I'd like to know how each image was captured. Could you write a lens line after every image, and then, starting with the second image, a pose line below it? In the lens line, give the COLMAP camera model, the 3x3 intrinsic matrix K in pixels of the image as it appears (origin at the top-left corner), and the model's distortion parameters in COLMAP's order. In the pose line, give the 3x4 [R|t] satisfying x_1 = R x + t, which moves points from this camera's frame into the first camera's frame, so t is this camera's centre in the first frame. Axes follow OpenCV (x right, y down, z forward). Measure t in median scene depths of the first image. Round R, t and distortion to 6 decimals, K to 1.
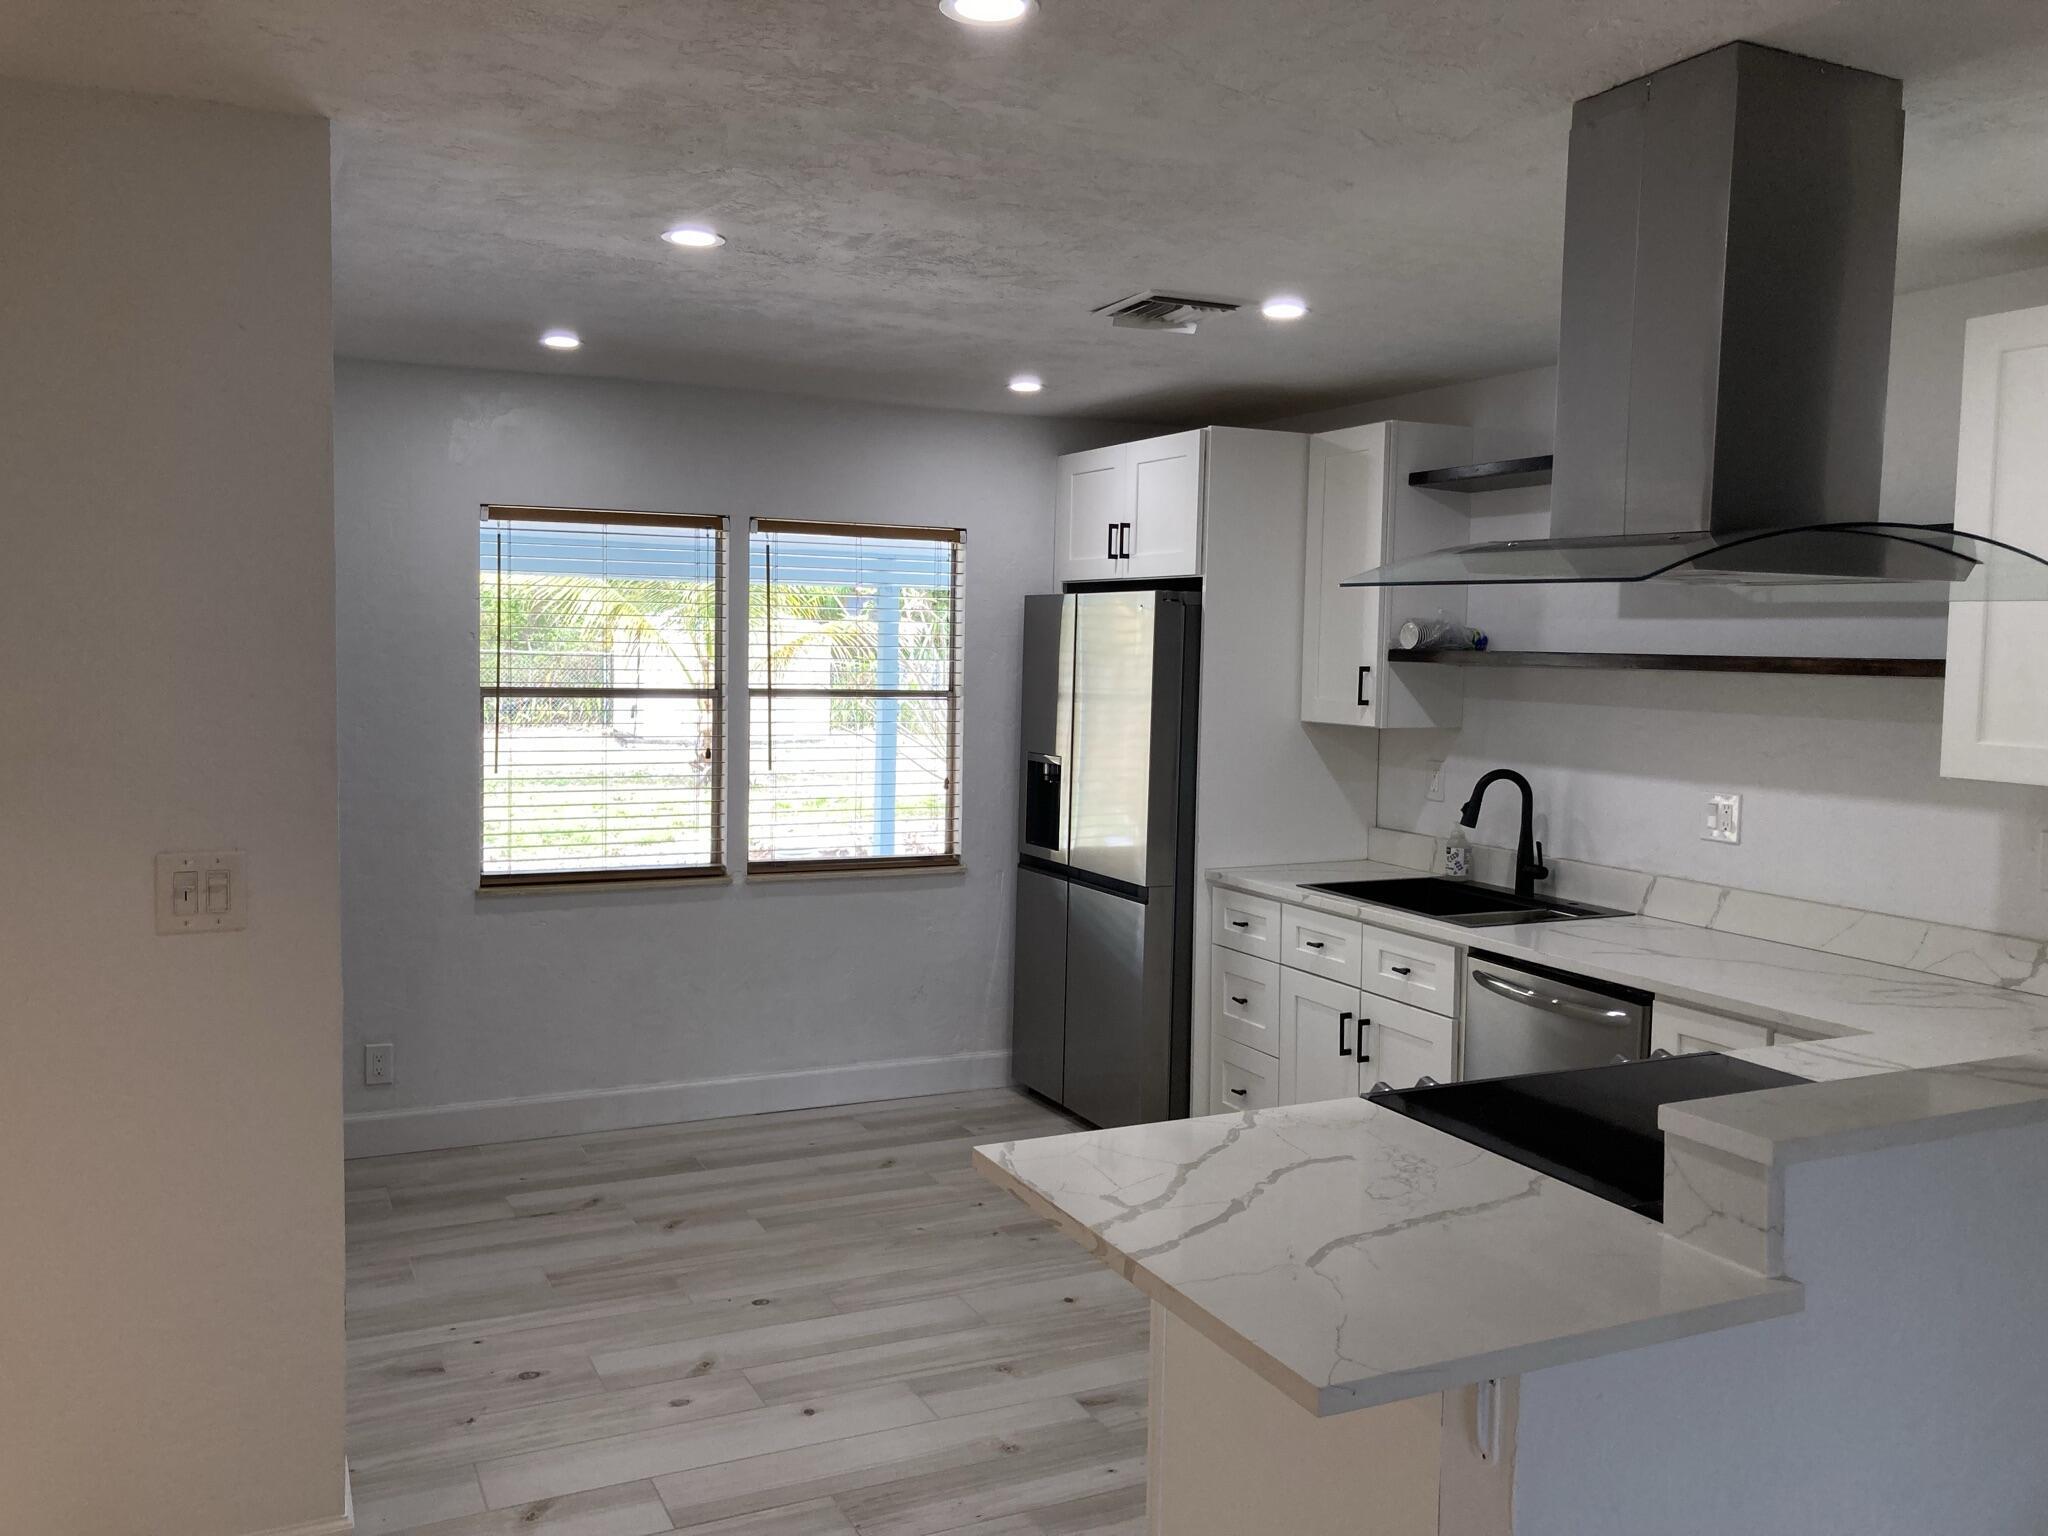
lens RADIAL K [[1690.3, 0, 1017.8], [0, 1690.3, 773.5], [0, 0, 1]] dist [0.056403, -0.069747]
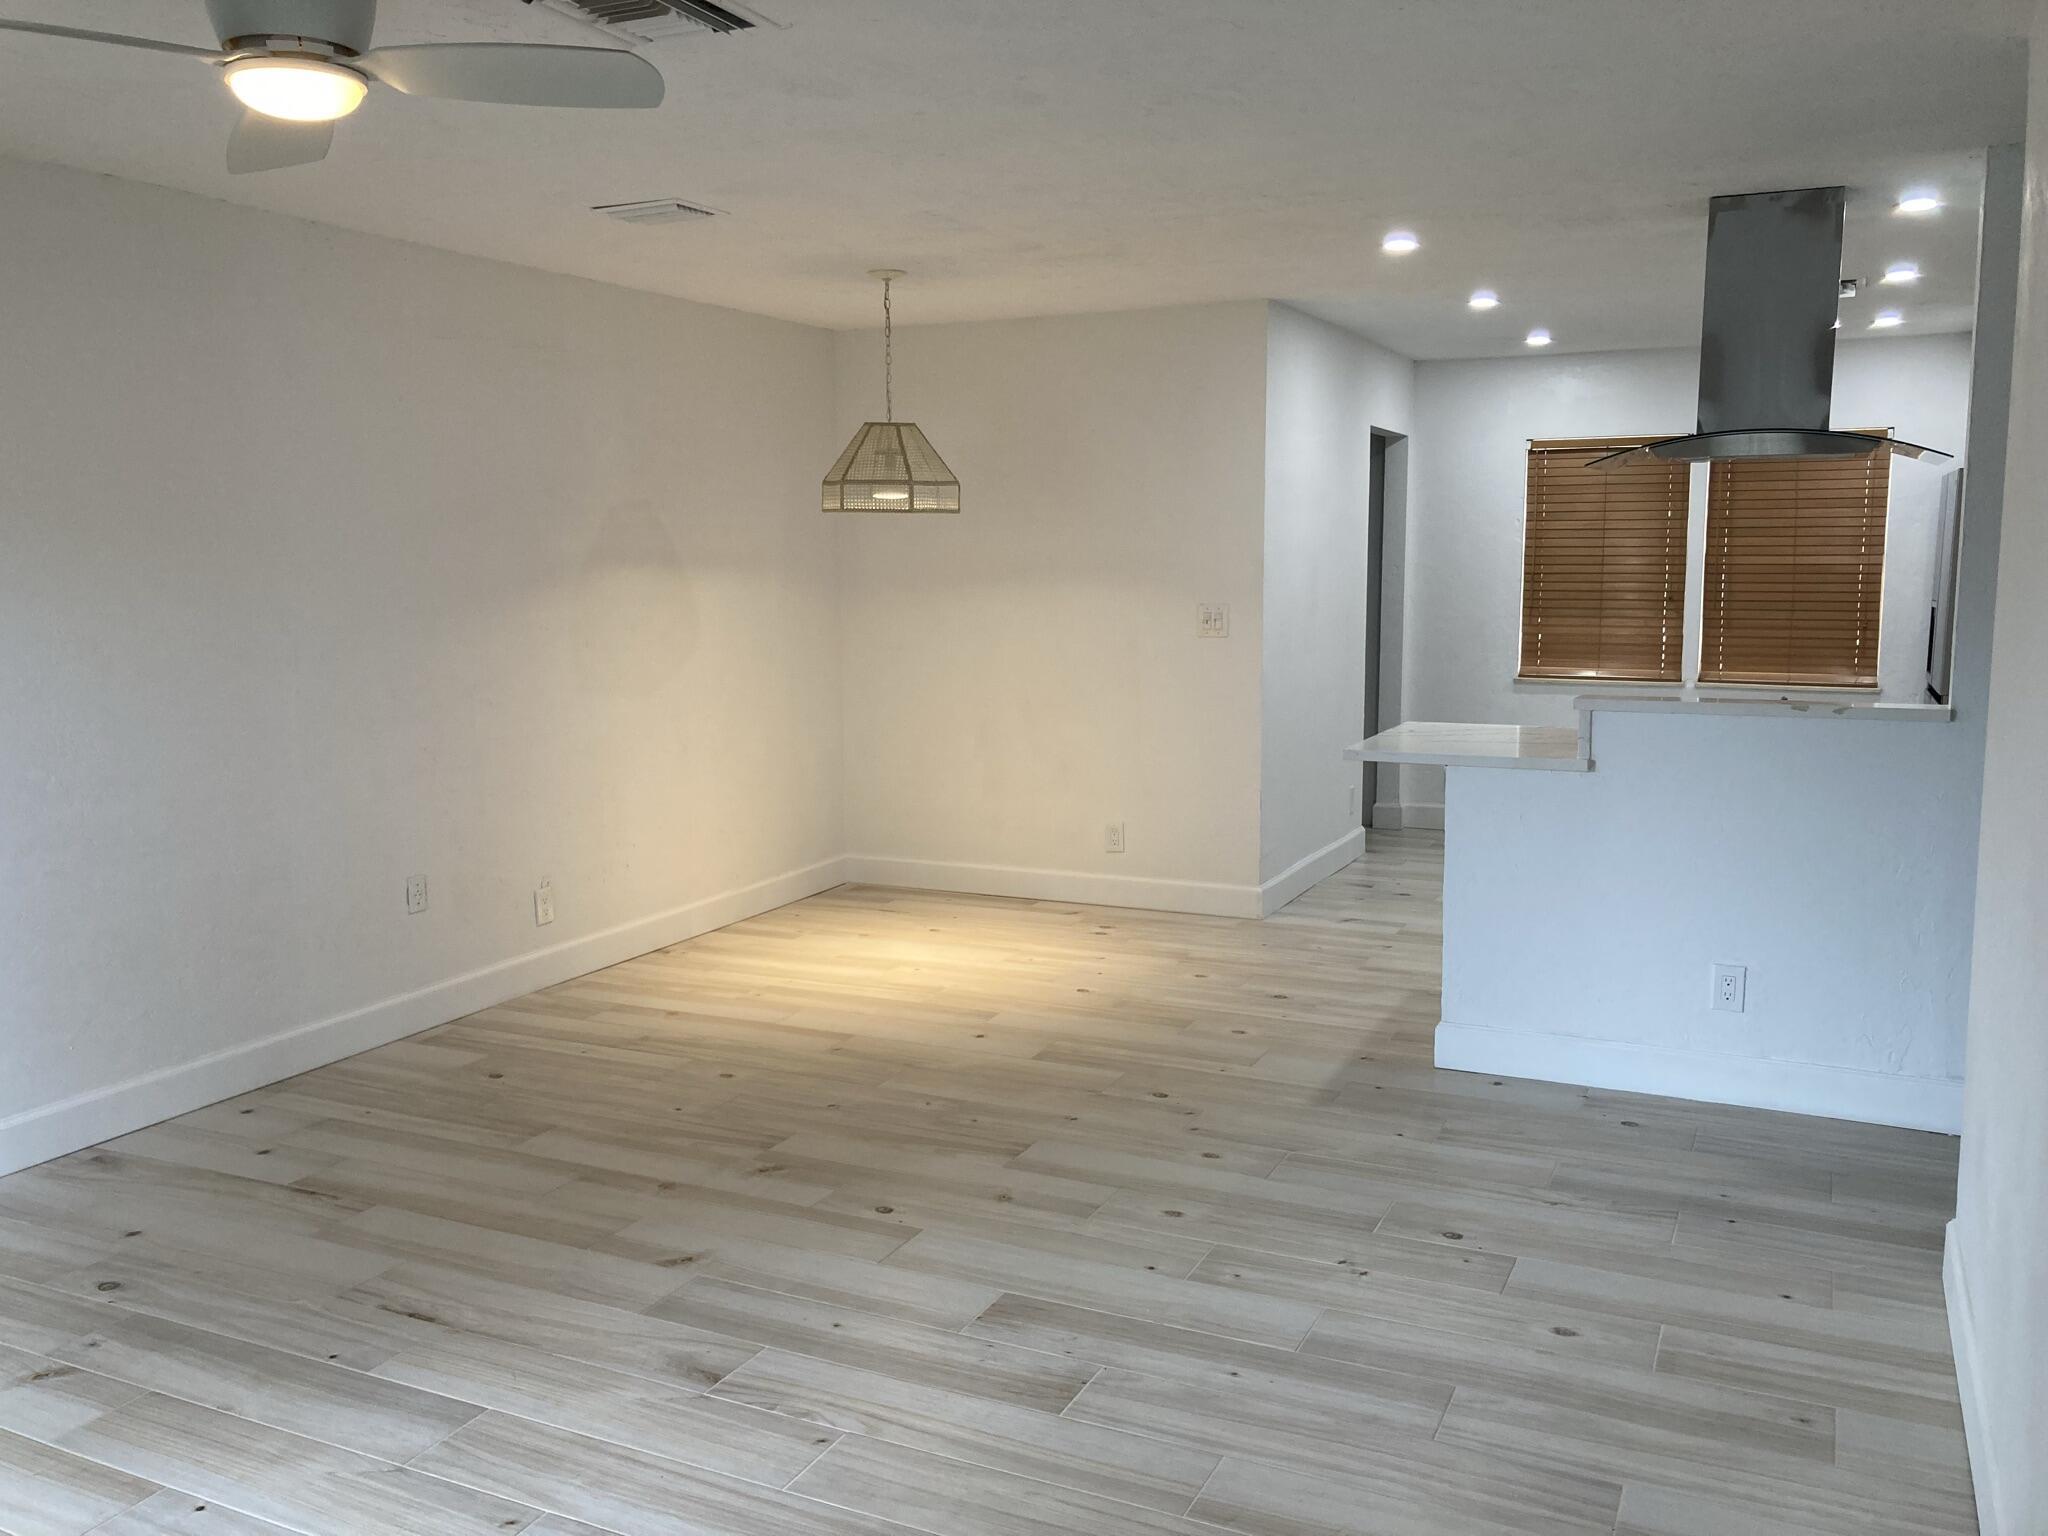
lens RADIAL K [[1690.3, 0, 1017.8], [0, 1690.3, 773.5], [0, 0, 1]] dist [0.056403, -0.069747]
pose [[0.631448, 0.089726, -0.770209, 0.683065], [-0.049185, 0.995917, 0.075696, 0.064055], [0.773857, -0.009915, 0.633283, -0.424466]]
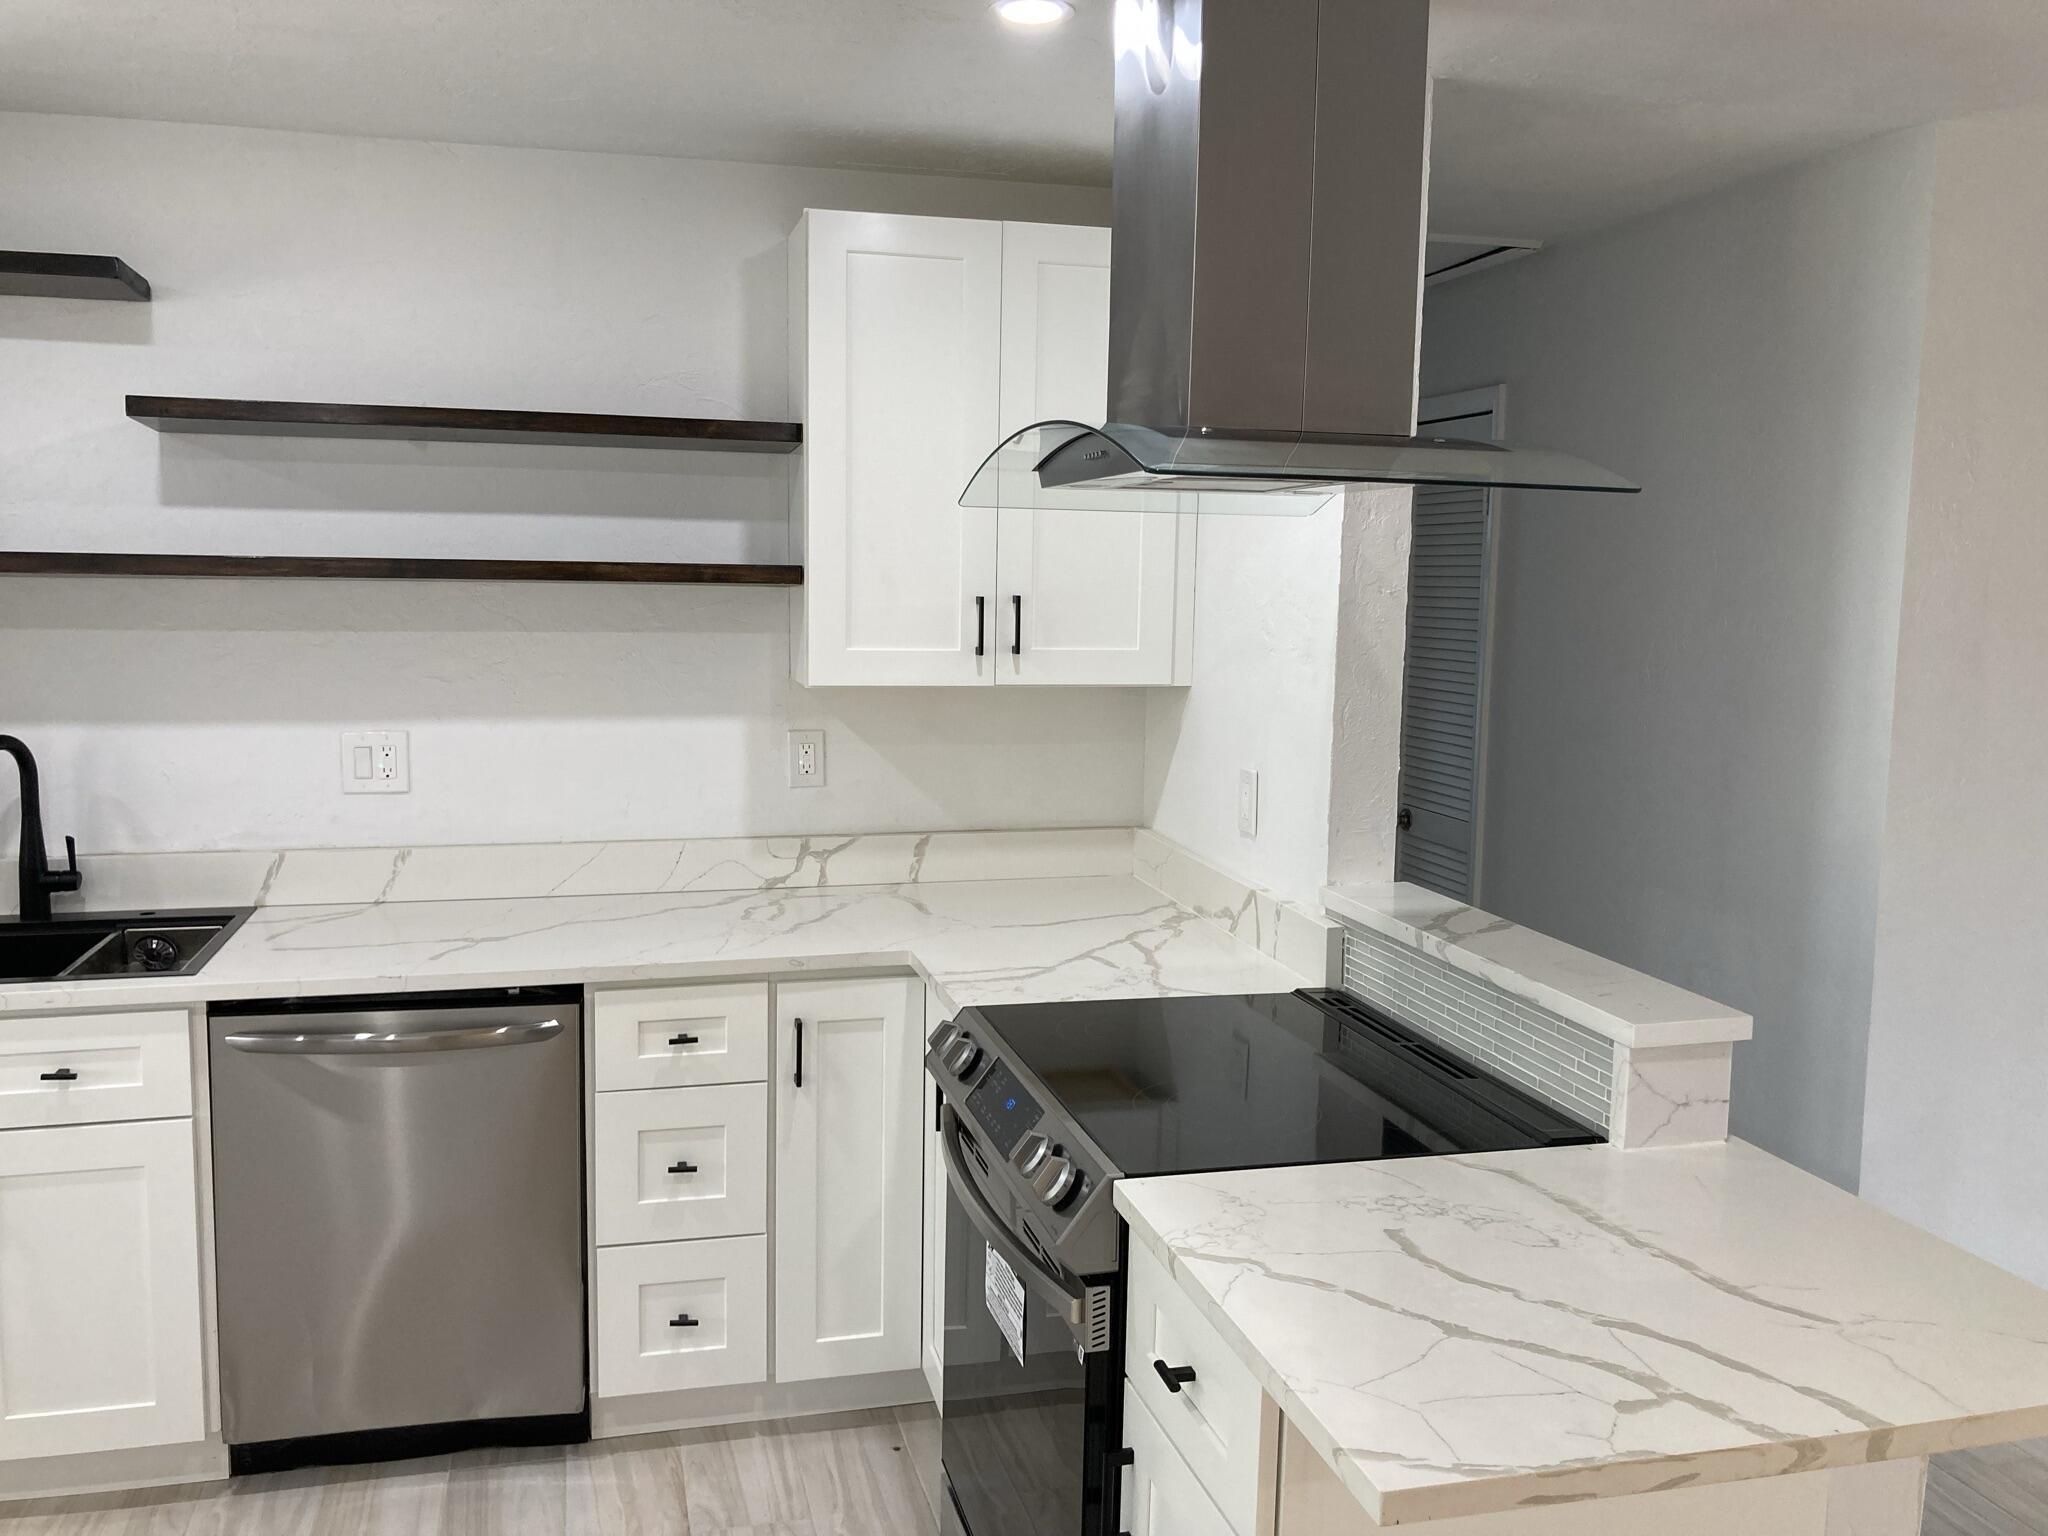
lens RADIAL K [[1683.2, 0, 1024.0], [0, 1683.2, 768.0], [0, 0, 1]] dist [0.045172, -0.050973]
pose [[0.191573, -0.129561, 0.972889, -0.258797], [0.067439, 0.990644, 0.118645, -0.039016], [-0.979159, 0.042882, 0.198518, 0.467494]]
